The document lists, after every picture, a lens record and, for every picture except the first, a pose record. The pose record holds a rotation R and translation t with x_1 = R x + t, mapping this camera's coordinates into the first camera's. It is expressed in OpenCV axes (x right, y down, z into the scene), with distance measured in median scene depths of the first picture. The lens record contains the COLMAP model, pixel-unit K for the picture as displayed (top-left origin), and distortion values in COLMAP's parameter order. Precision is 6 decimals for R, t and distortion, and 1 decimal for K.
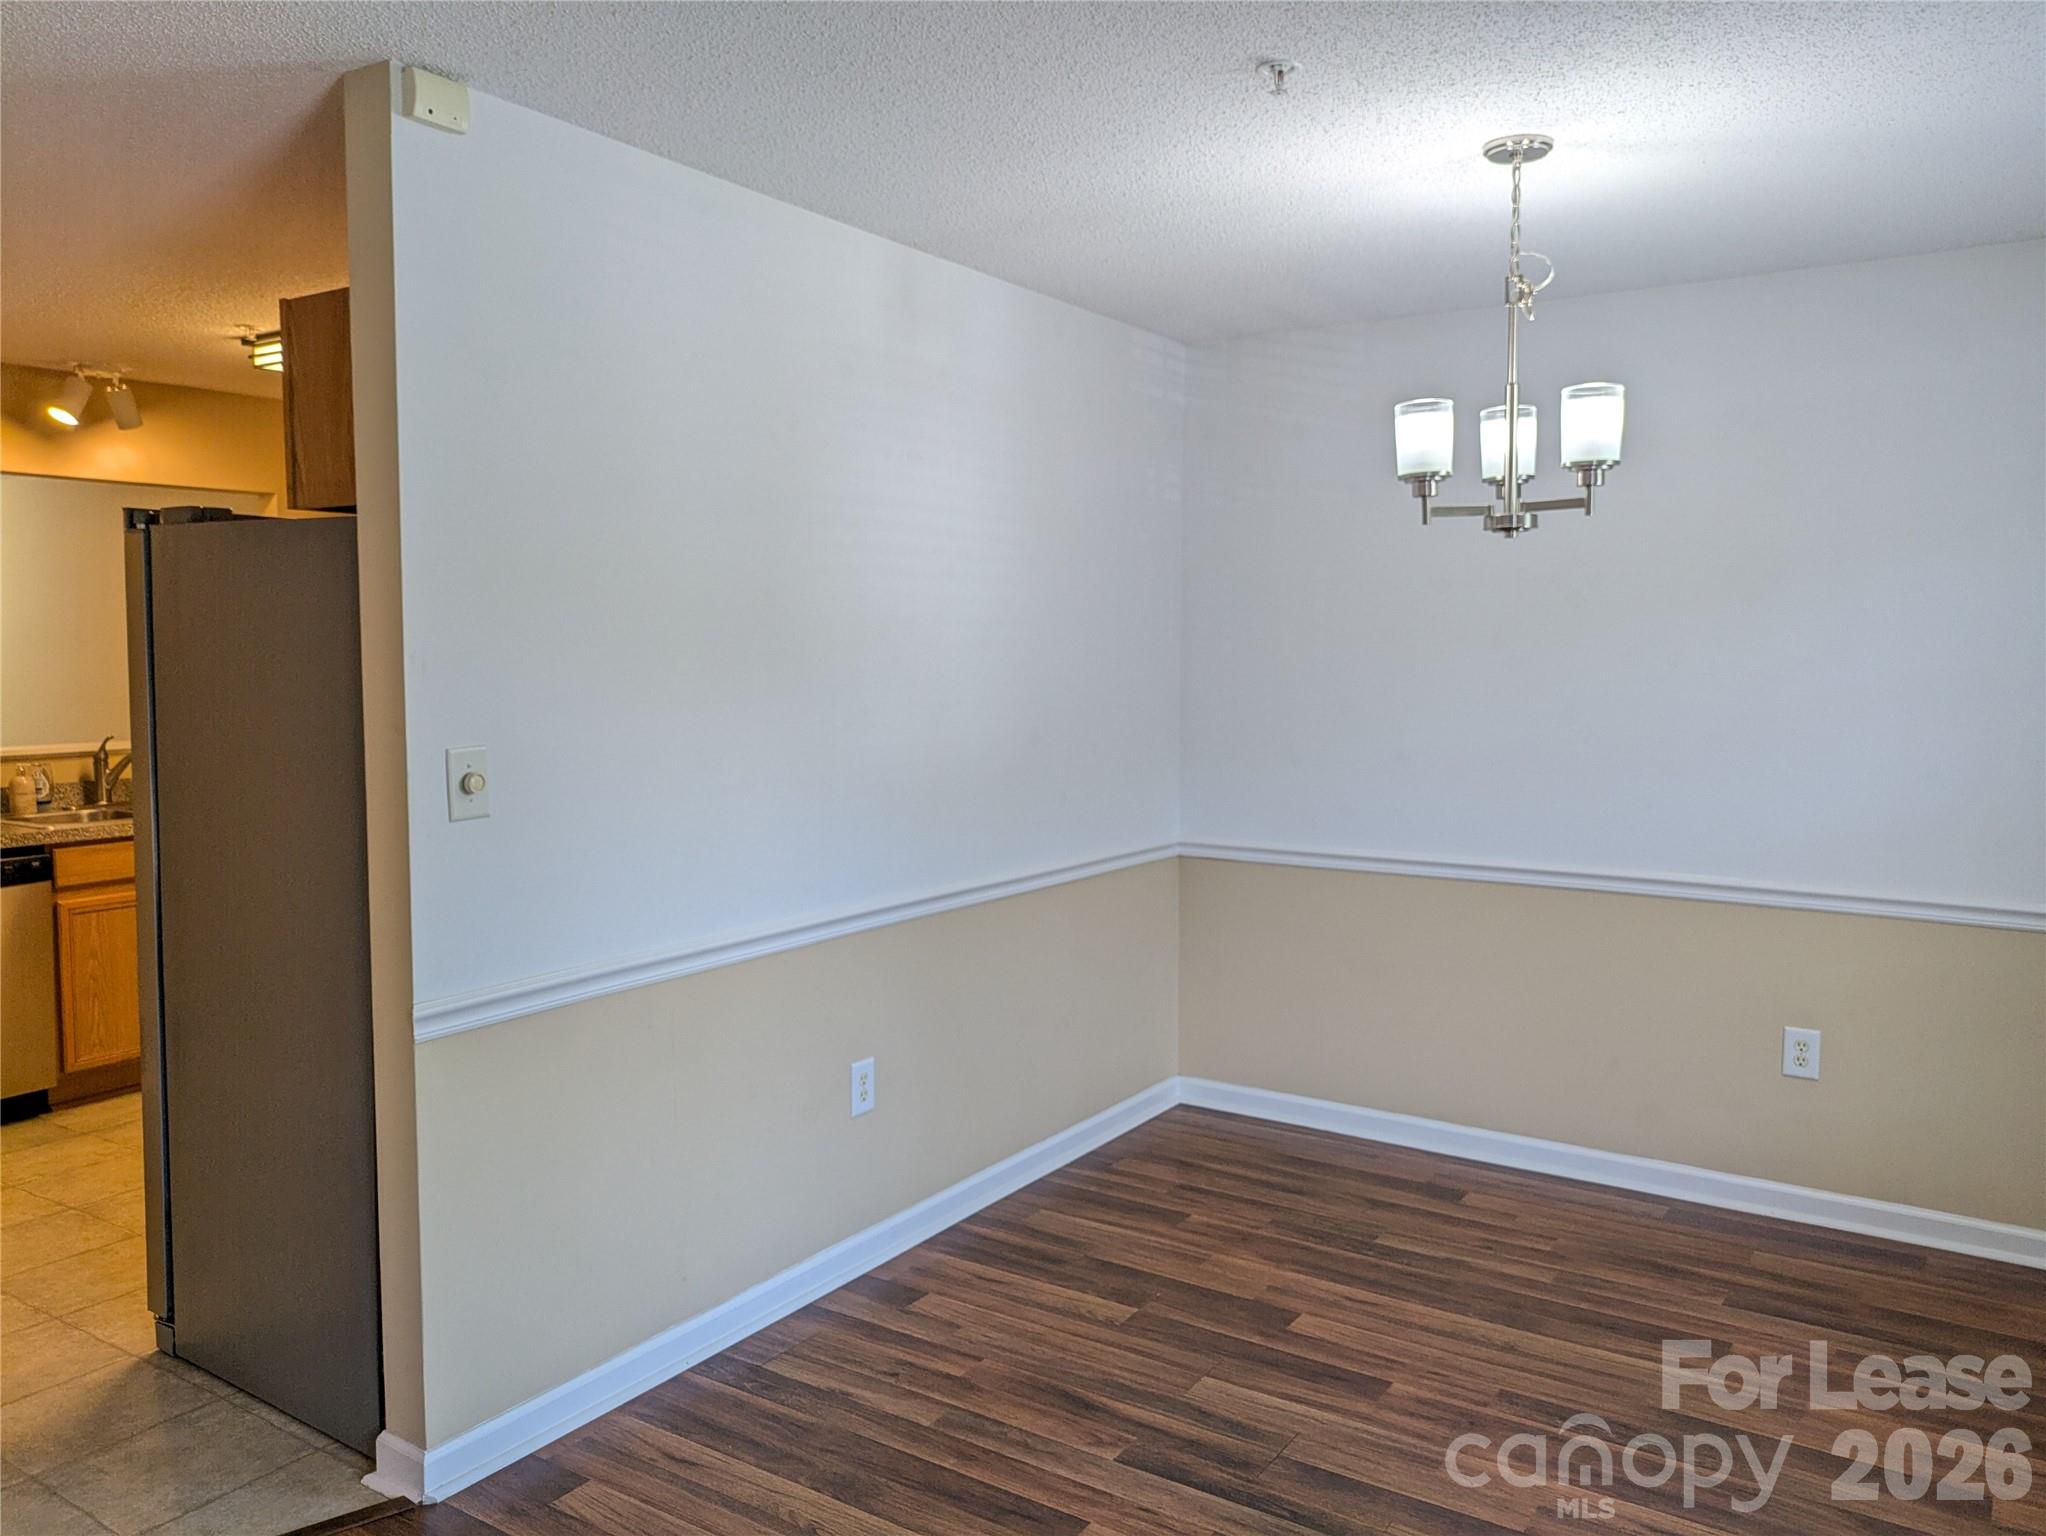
lens RADIAL K [[1504.3, 0, 1023.0], [0, 1504.3, 768.0], [0, 0, 1]] dist [0.005968, -0.001391]
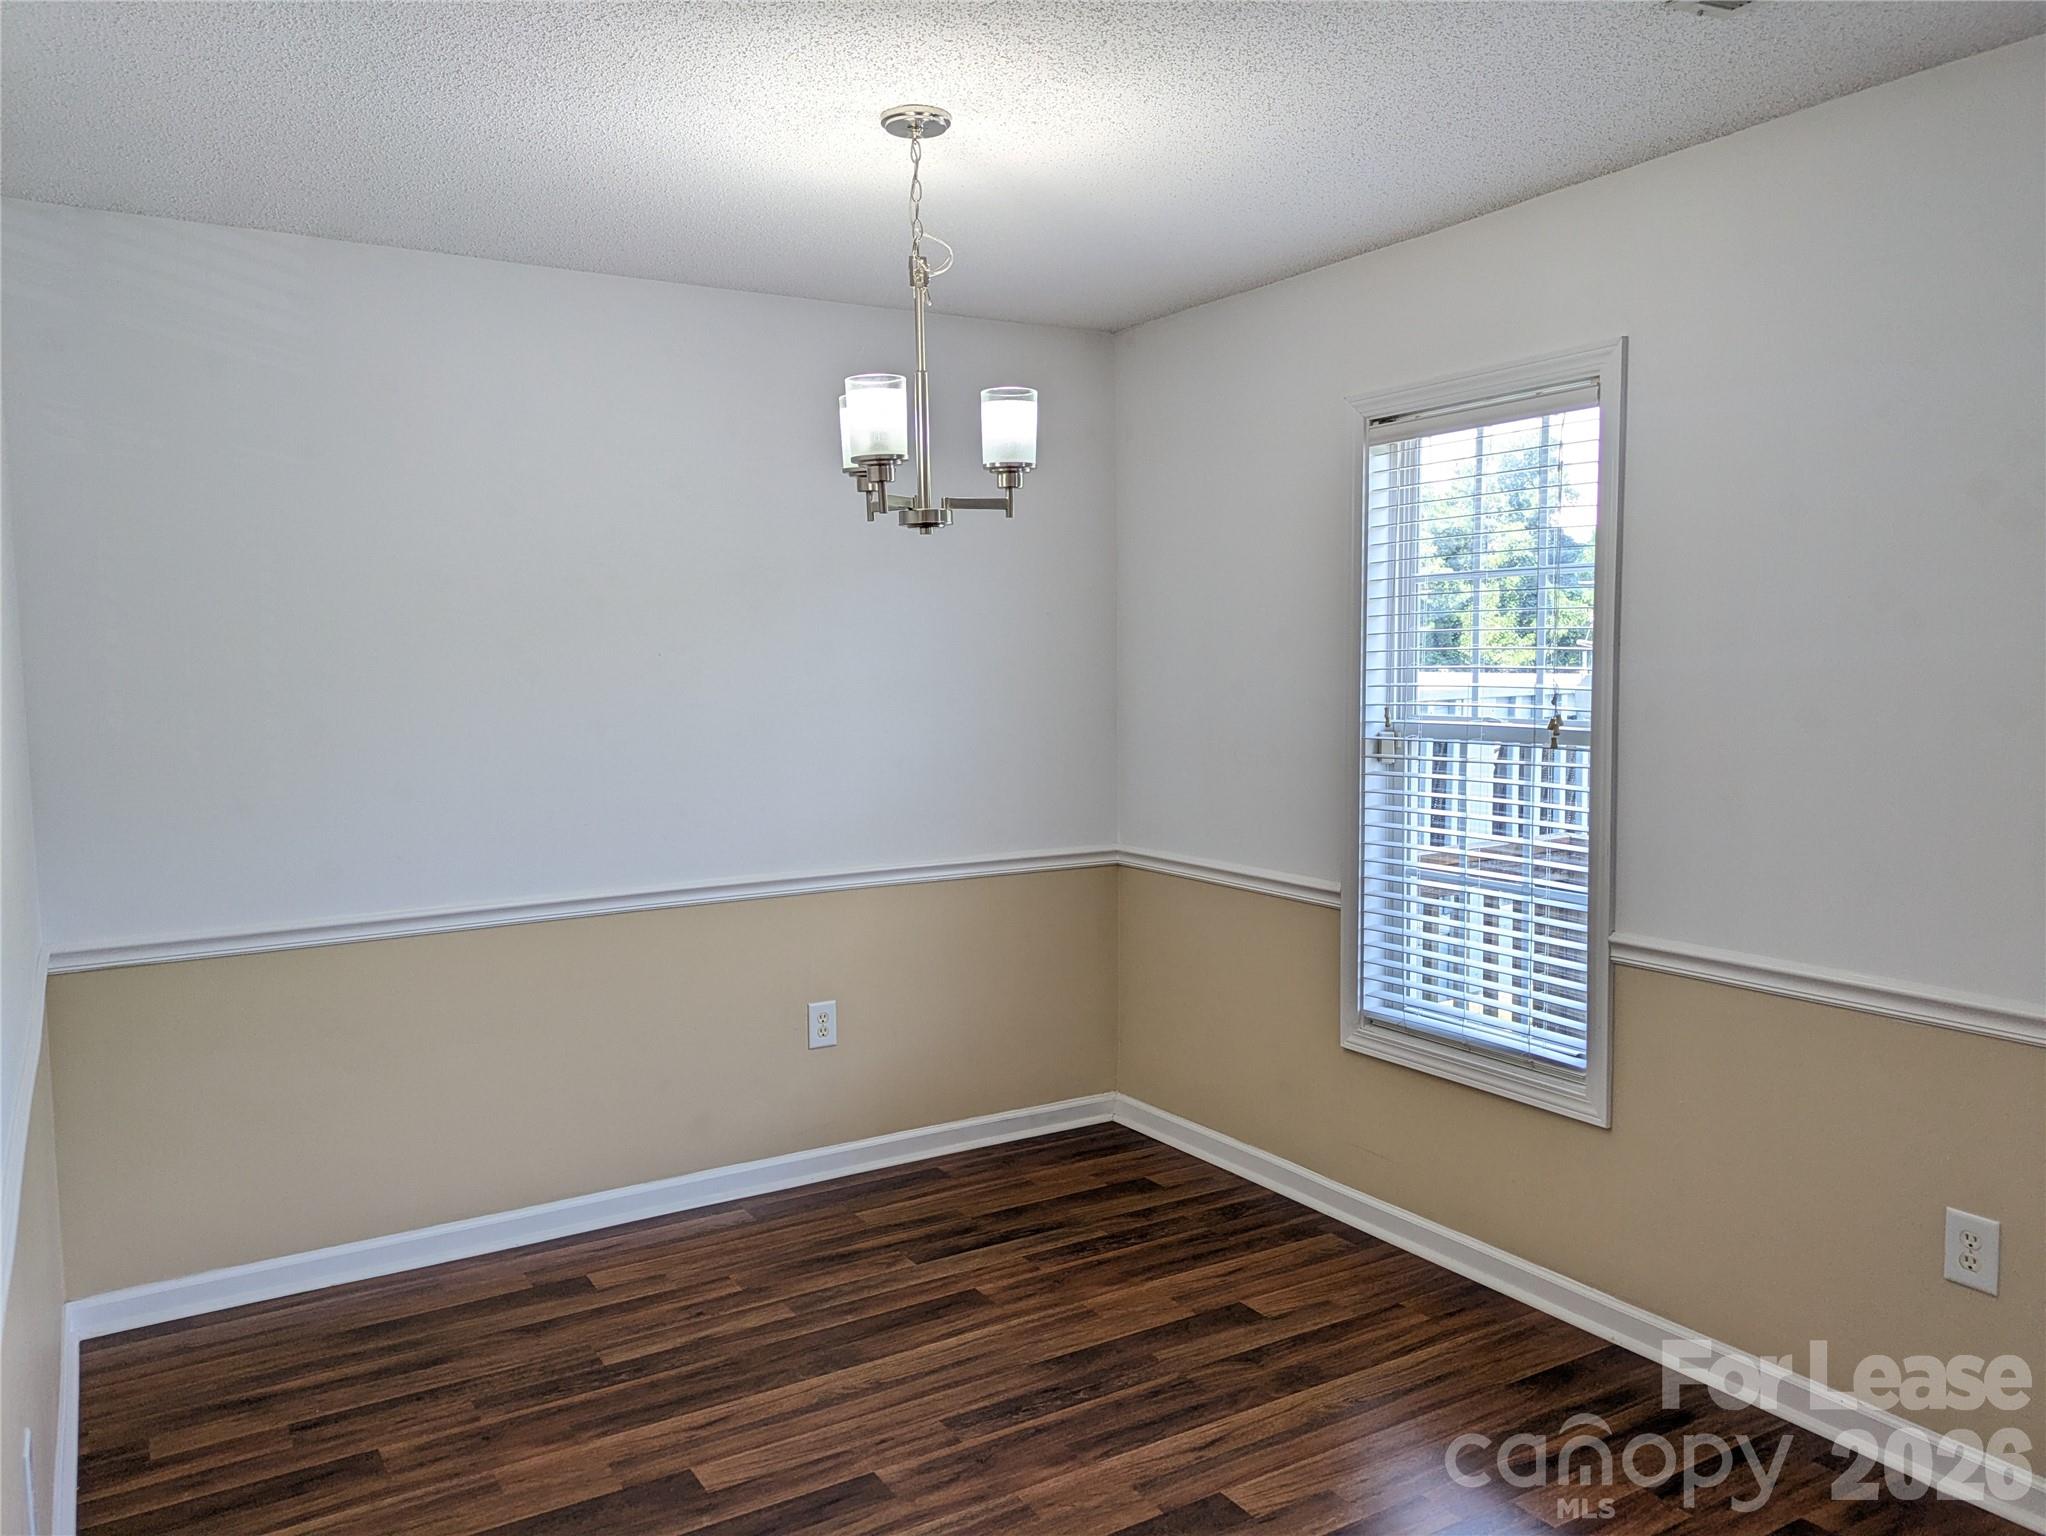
lens RADIAL K [[1492.4, 0, 1023.0], [0, 1492.4, 768.0], [0, 0, 1]] dist [0.035565, -0.005411]
pose [[0.428551, -0.079197, 0.900040, -0.414692], [0.085942, 0.995207, 0.046650, -0.035388], [-0.899421, 0.057359, 0.433303, 0.435676]]
